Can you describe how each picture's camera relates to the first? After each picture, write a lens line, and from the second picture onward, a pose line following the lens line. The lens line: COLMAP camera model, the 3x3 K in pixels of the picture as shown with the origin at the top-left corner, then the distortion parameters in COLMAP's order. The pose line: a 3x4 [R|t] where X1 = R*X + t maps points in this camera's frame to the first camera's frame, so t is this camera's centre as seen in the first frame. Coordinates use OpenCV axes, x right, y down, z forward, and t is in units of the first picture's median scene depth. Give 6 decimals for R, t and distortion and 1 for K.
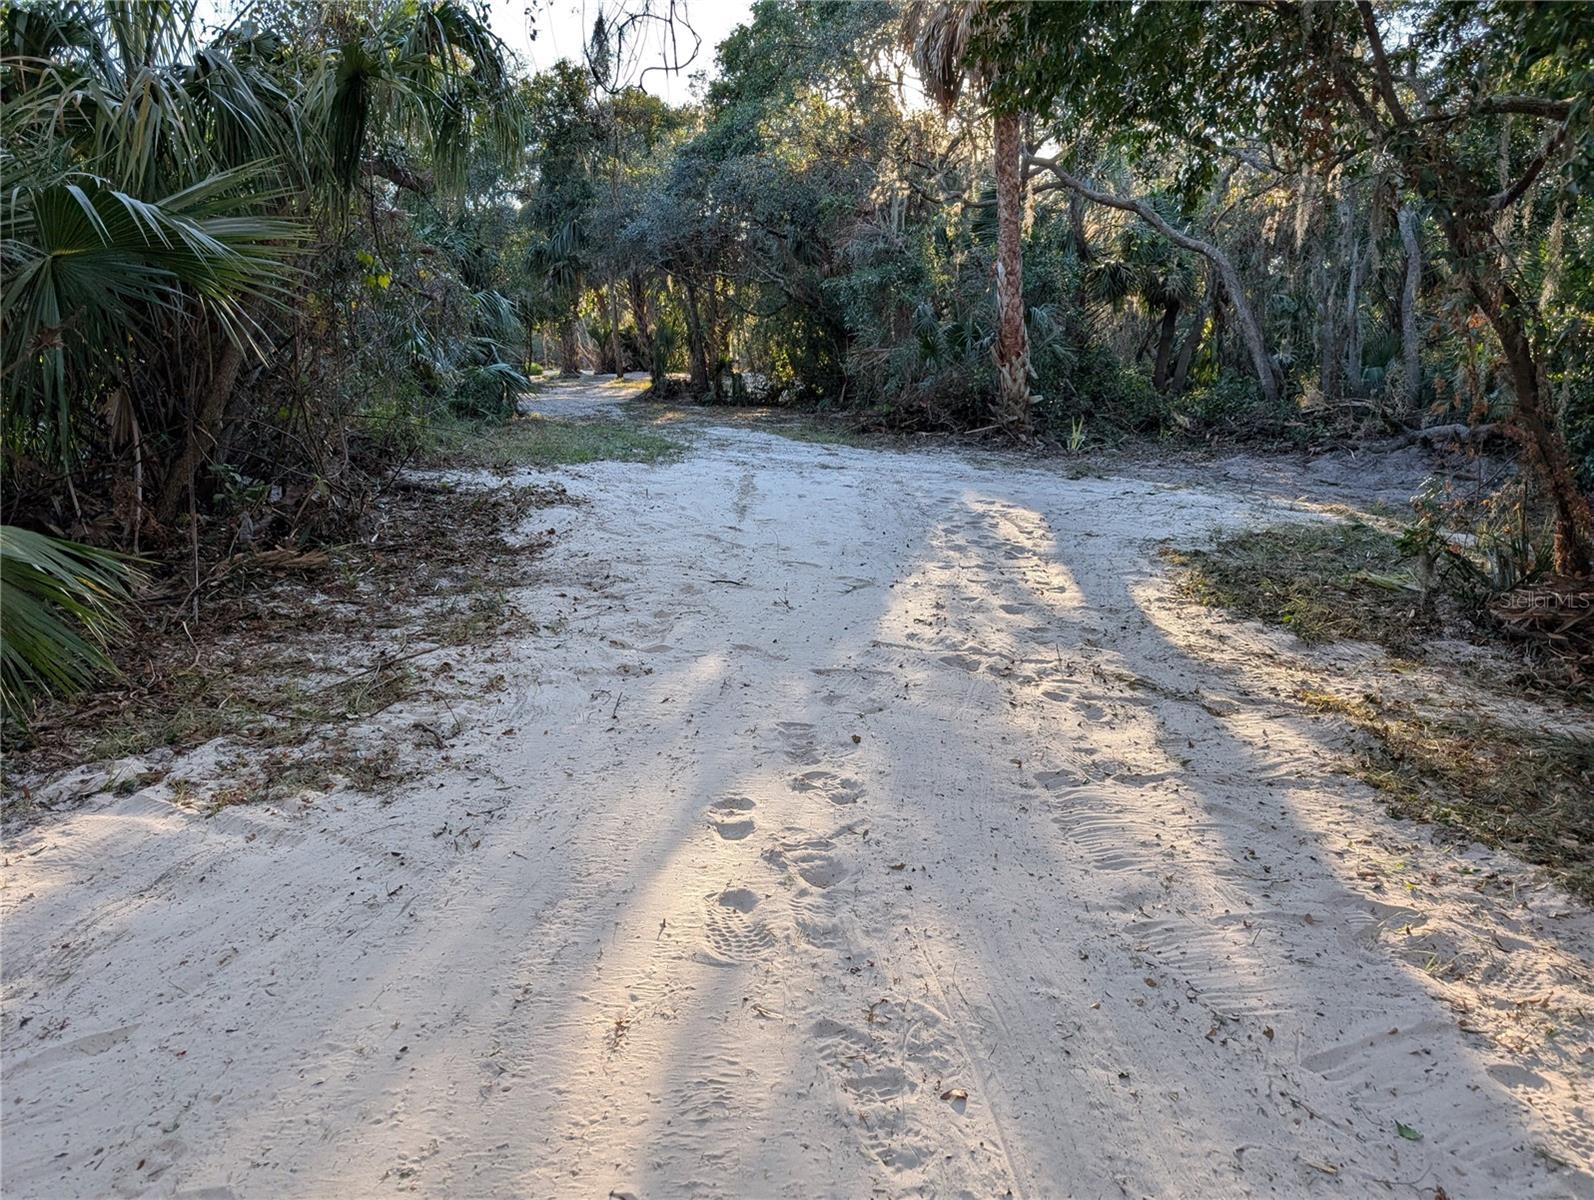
lens RADIAL K [[1150.8, 0, 784.5], [0, 1150.8, 588.2], [0, 0, 1]] dist [0.034529, -0.031031]
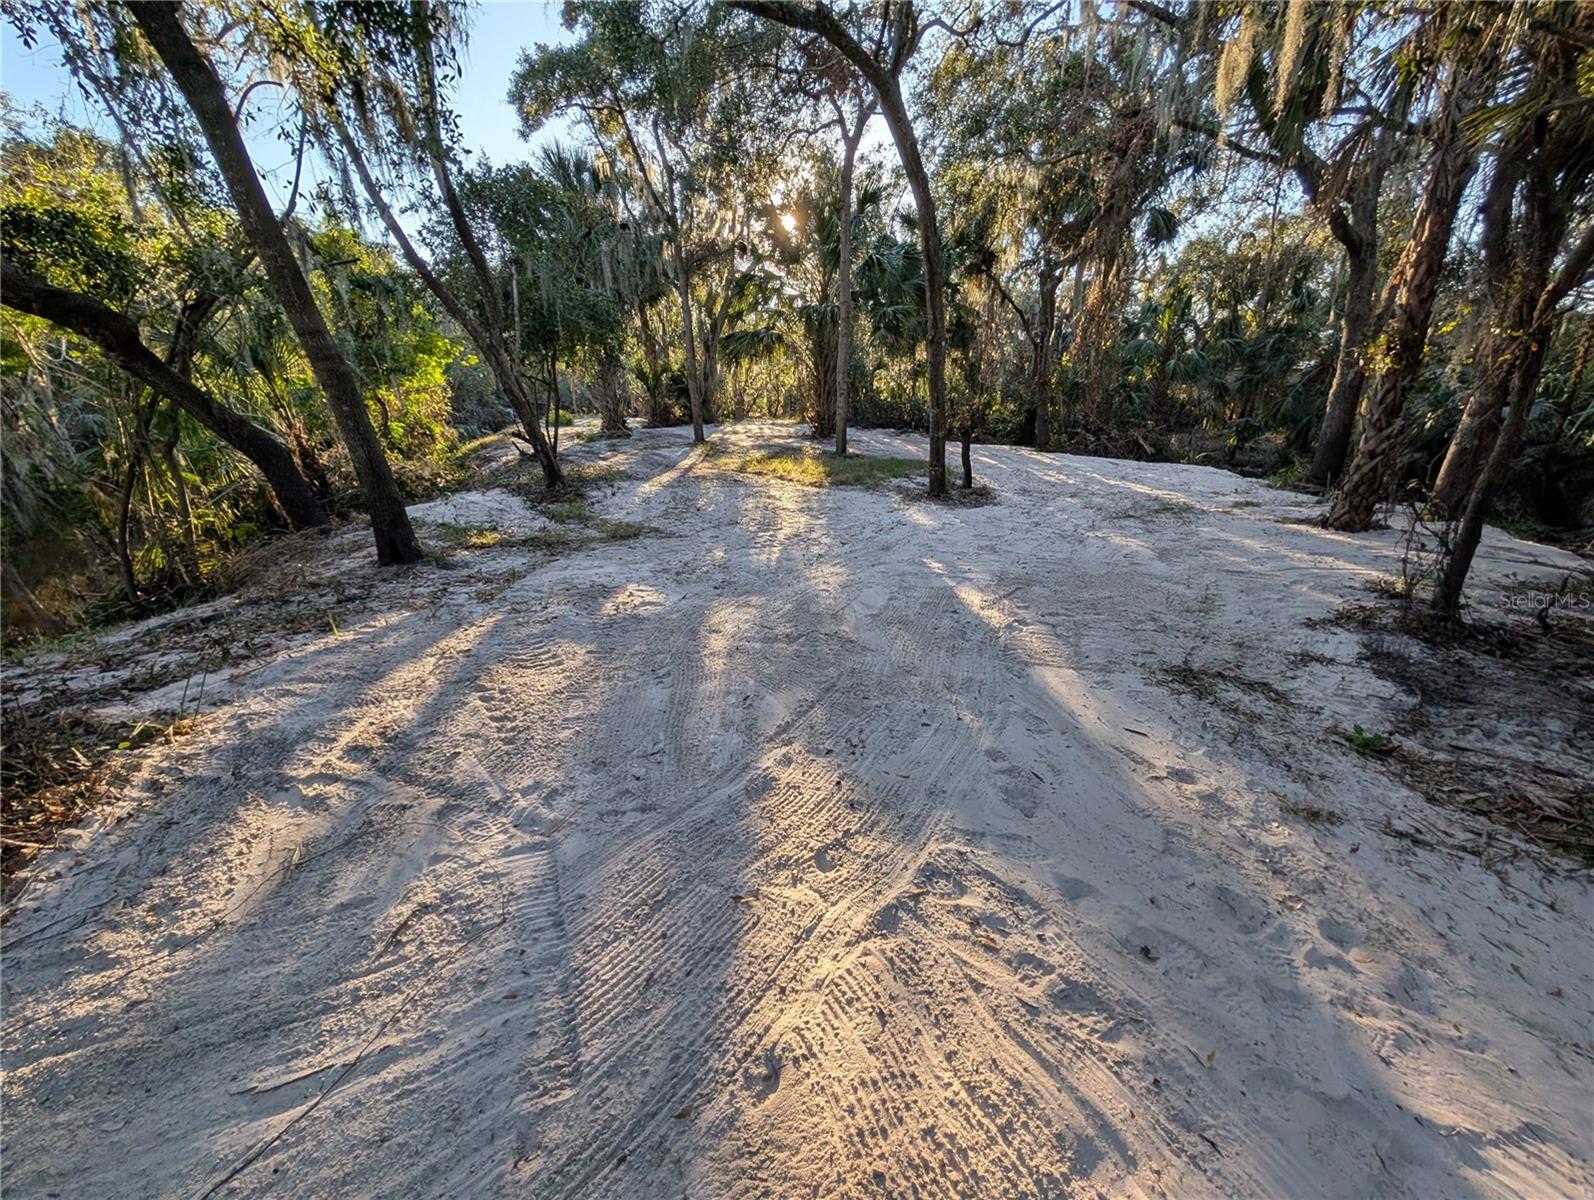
lens RADIAL K [[605.7, 0, 802.2], [0, 605.7, 604.9], [0, 0, 1]] dist [0.000545, 0.000078]
pose [[0.988624, -0.033773, 0.146565, -0.383994], [0.014378, 0.991222, 0.131423, -0.371372], [-0.149717, -0.127820, 0.980432, 1.765376]]
